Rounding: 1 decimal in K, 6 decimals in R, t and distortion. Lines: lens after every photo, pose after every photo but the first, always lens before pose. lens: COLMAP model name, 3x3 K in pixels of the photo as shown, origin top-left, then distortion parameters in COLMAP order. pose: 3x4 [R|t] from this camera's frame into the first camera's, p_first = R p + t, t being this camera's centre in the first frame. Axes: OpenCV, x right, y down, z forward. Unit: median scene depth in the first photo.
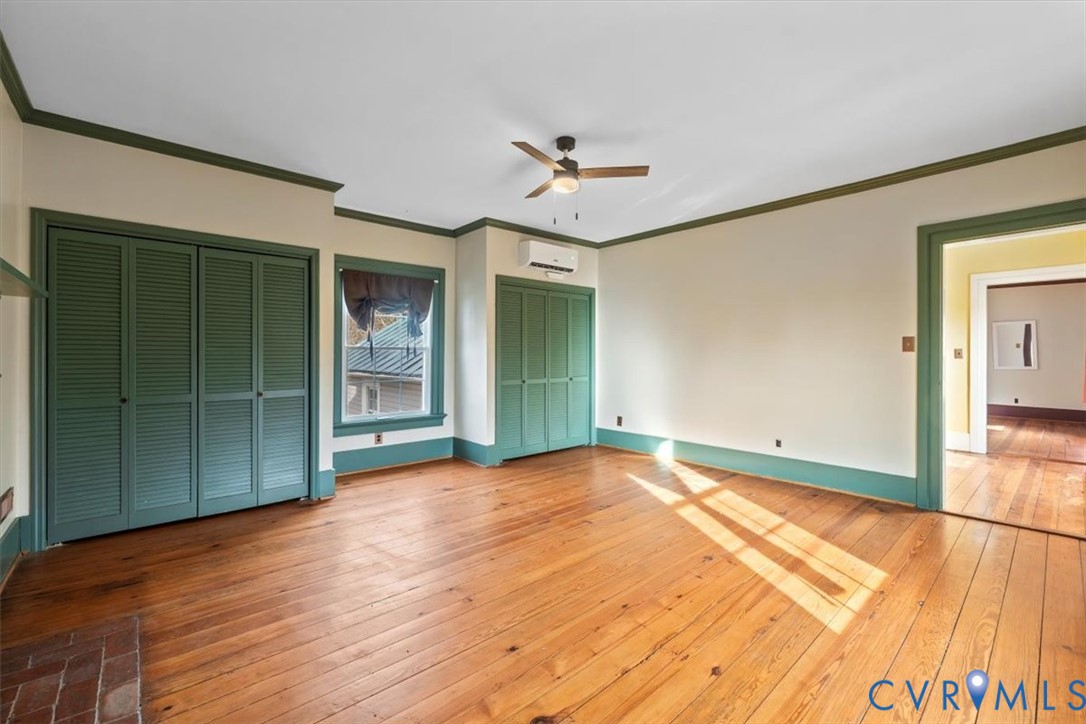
lens RADIAL K [[454.8, 0, 540.6], [0, 454.8, 354.8], [0, 0, 1]] dist [0.000781, 0.000252]
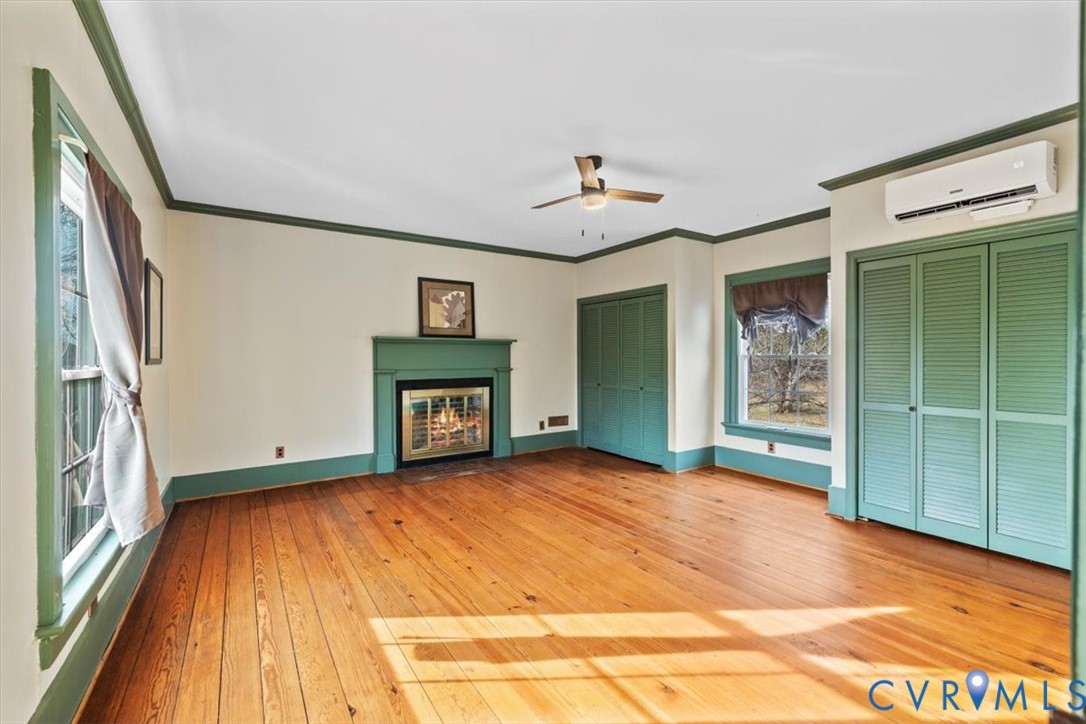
lens RADIAL K [[456.6, 0, 545.0], [0, 456.6, 359.2], [0, 0, 1]] dist [0.000461, 0.000097]
pose [[-0.129004, -0.000907, -0.991644, 0.785826], [-0.001194, 0.999999, -0.000759, -0.008018], [0.991643, 0.001086, -0.129005, 0.723234]]
